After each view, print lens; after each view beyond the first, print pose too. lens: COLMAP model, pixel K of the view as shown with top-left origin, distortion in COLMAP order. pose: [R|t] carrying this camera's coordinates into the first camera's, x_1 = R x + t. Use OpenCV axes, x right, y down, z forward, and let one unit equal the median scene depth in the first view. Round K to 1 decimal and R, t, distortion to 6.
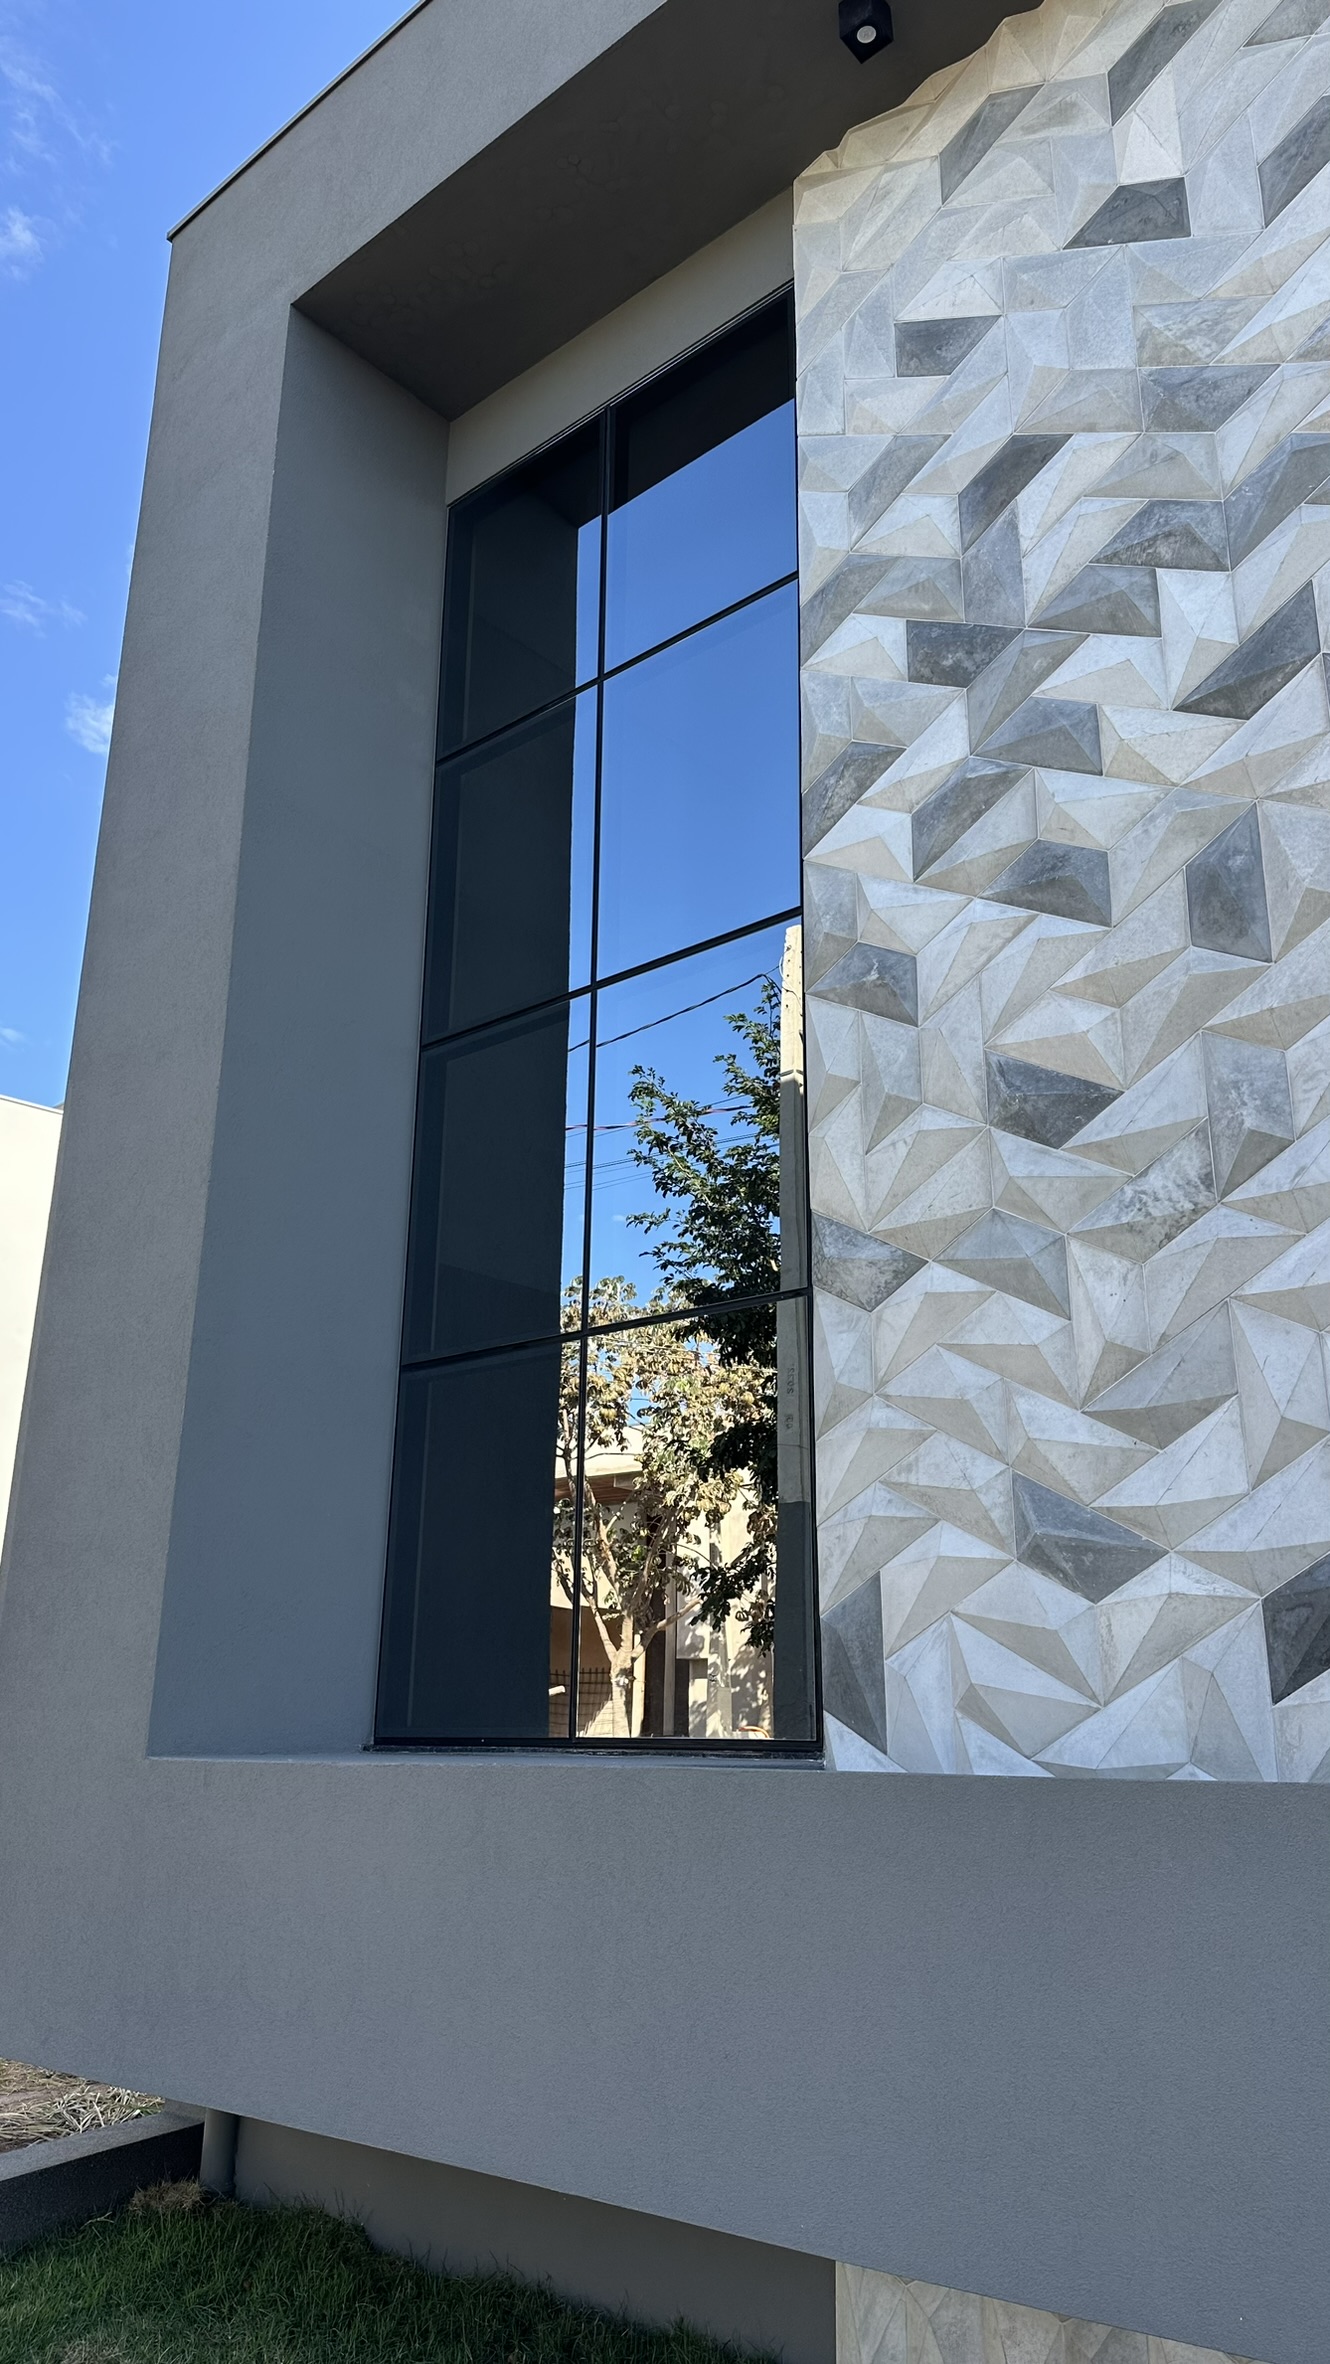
lens RADIAL K [[1693.4, 0, 665.0], [0, 1693.4, 1182.0], [0, 0, 1]] dist [0.128682, -0.106284]
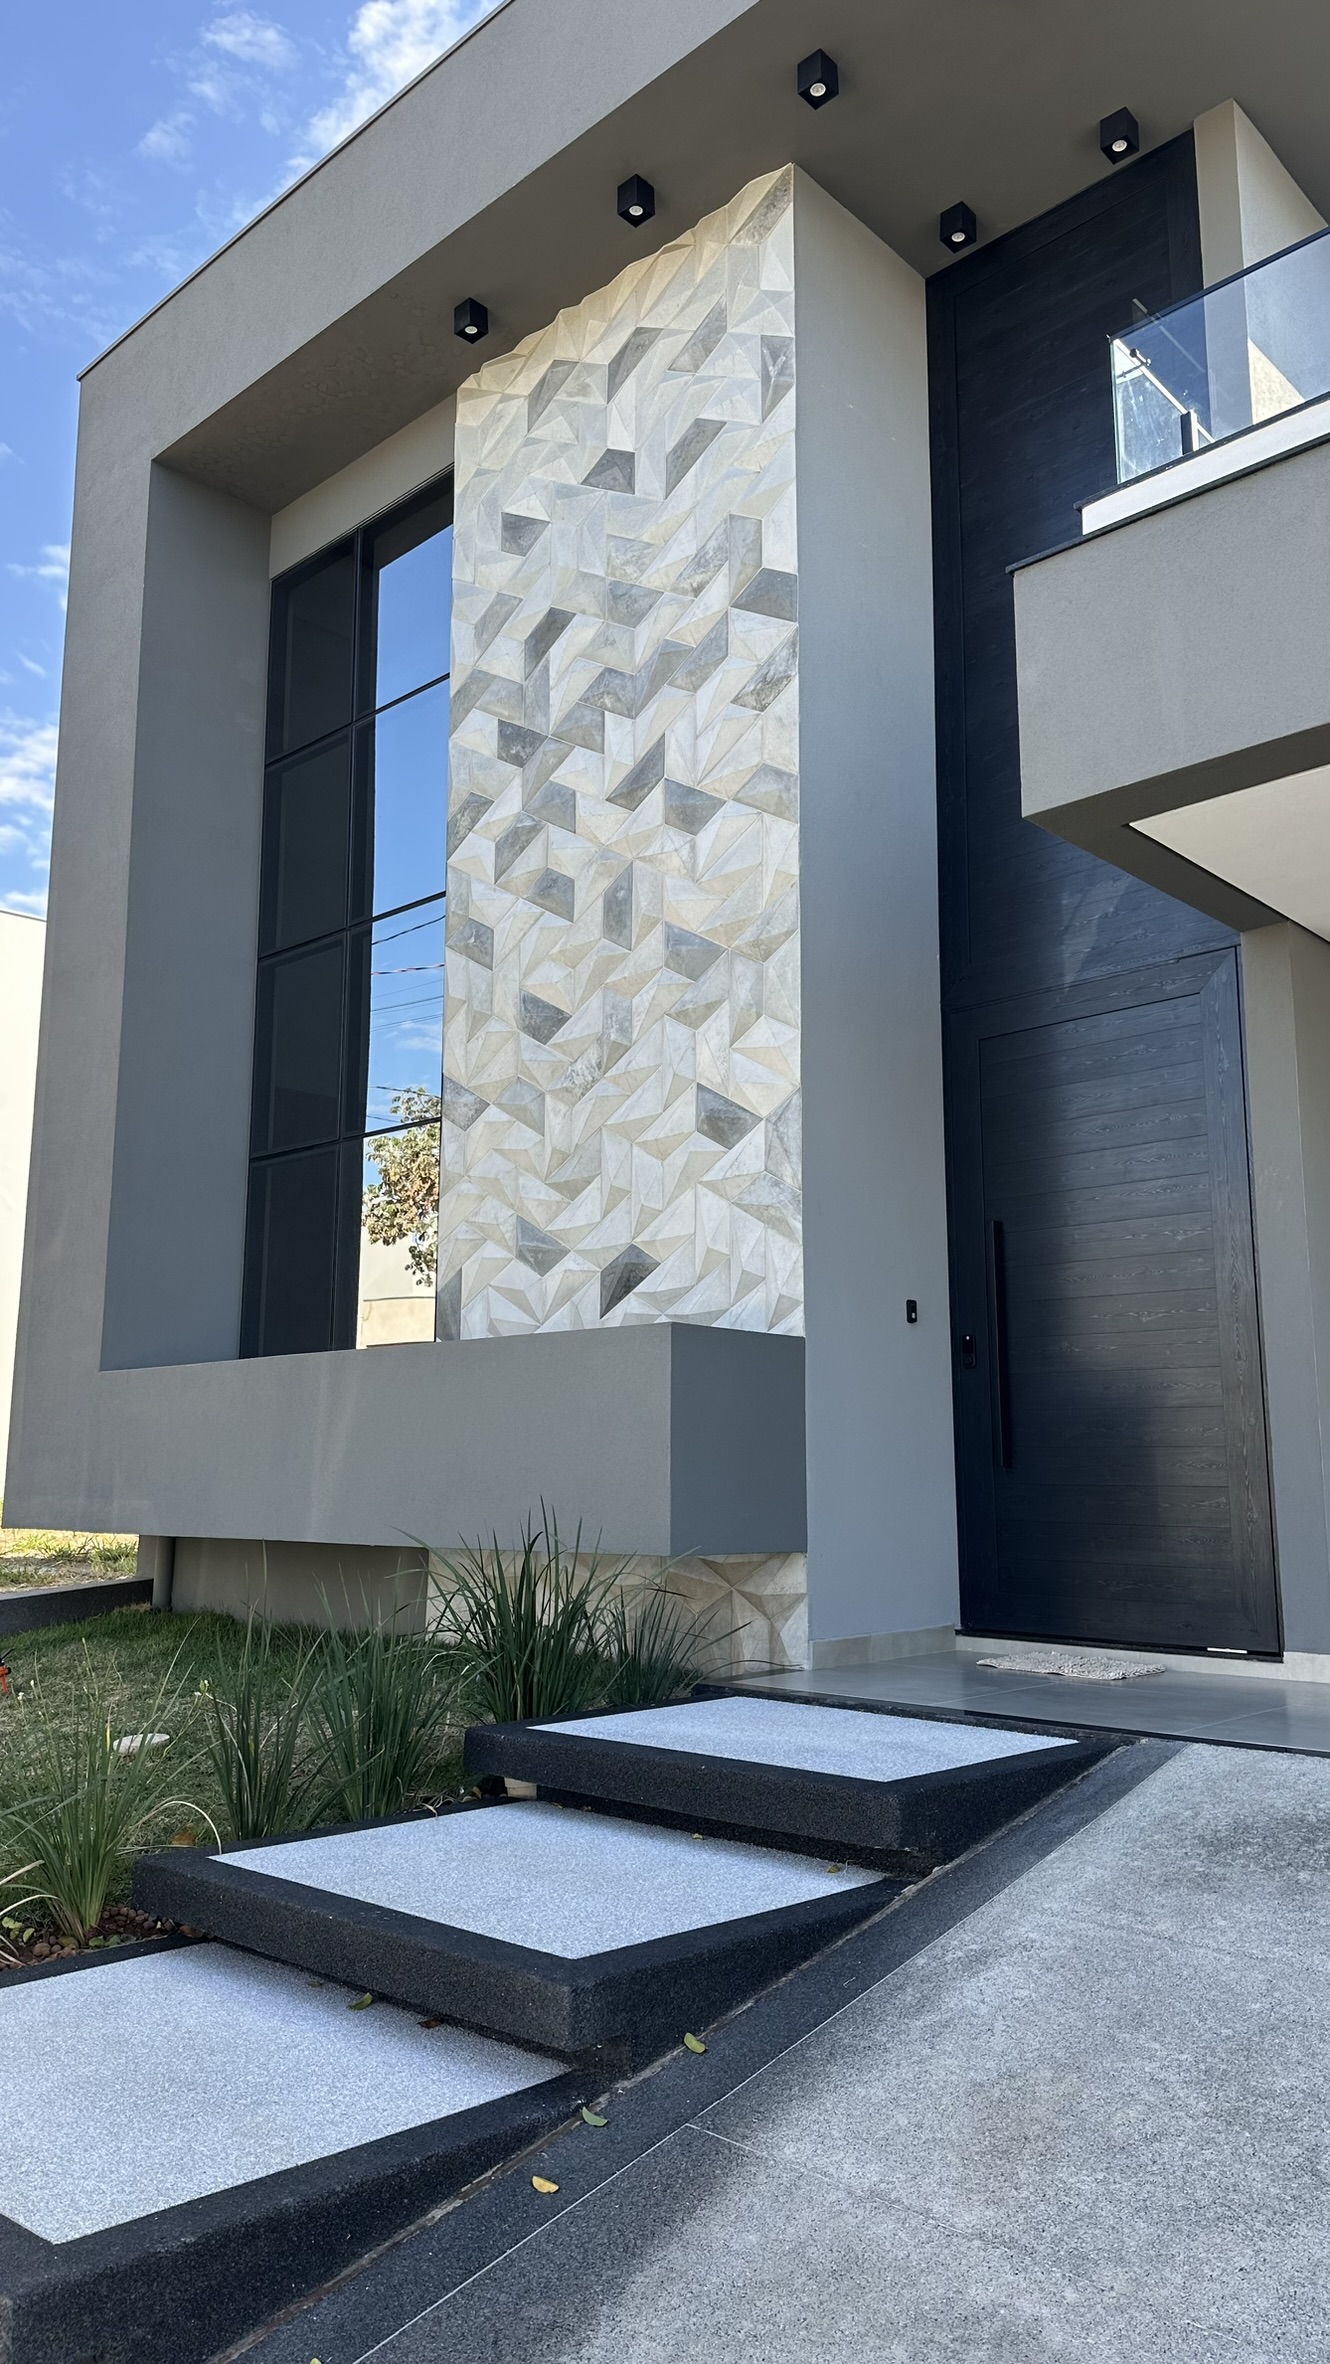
lens RADIAL K [[1693.4, 0, 665.0], [0, 1693.4, 1182.0], [0, 0, 1]] dist [0.128682, -0.106284]
pose [[0.998083, -0.023110, -0.057410, 0.432122], [0.031621, 0.987860, 0.152092, -0.139754], [0.053198, -0.153616, 0.986698, -0.803122]]
